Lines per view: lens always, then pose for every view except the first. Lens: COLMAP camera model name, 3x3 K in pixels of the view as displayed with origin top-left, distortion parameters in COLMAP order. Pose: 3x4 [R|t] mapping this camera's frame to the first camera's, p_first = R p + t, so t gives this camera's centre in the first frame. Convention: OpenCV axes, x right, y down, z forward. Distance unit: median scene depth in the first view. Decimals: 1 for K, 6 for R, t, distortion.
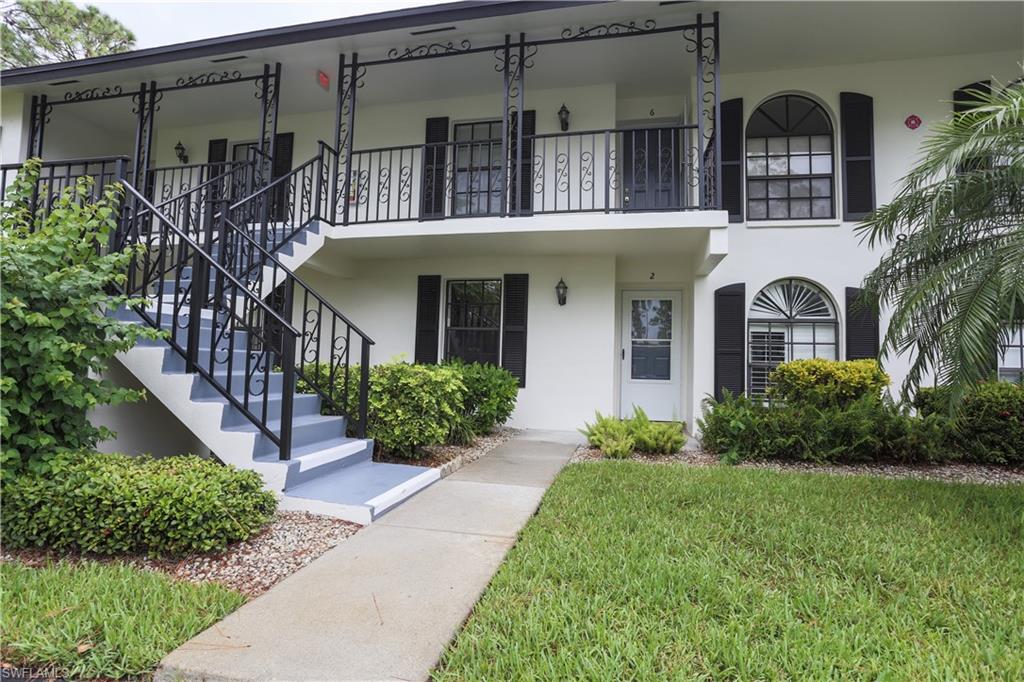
lens RADIAL K [[543.1, 0, 507.1], [0, 543.1, 339.5], [0, 0, 1]] dist [-0.049727, 0.030311]
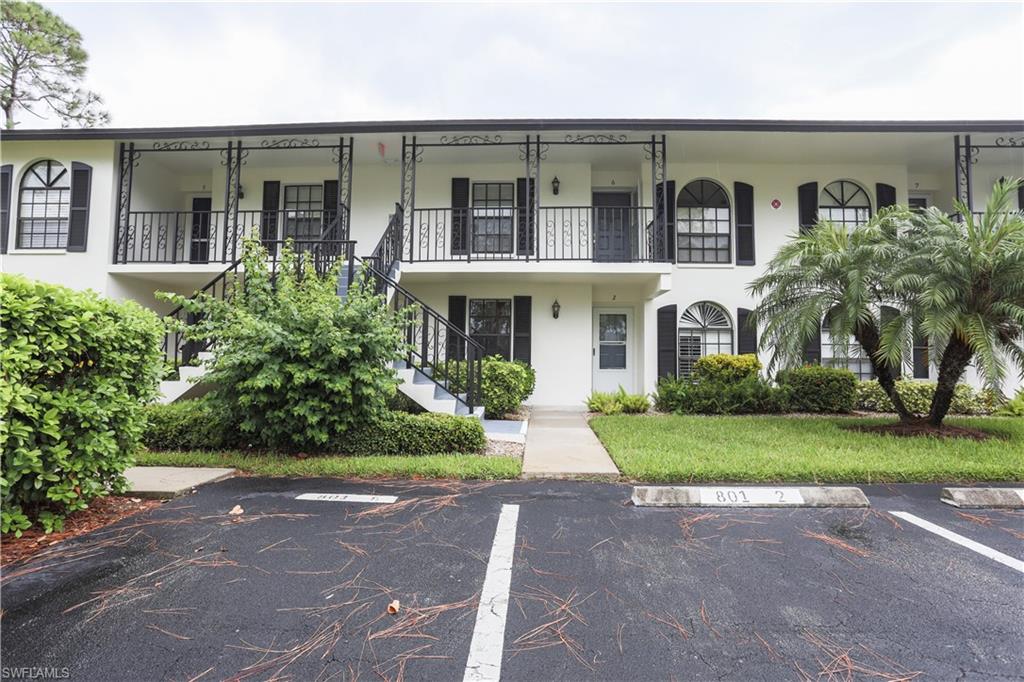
lens RADIAL K [[563.2, 0, 512.0], [0, 563.2, 341.0], [0, 0, 1]] dist [-0.027249, 0.000766]
pose [[0.981393, -0.010003, 0.191752, -0.326356], [0.007168, 0.999855, 0.015474, -0.029867], [-0.191879, -0.013812, 0.981321, -0.479560]]
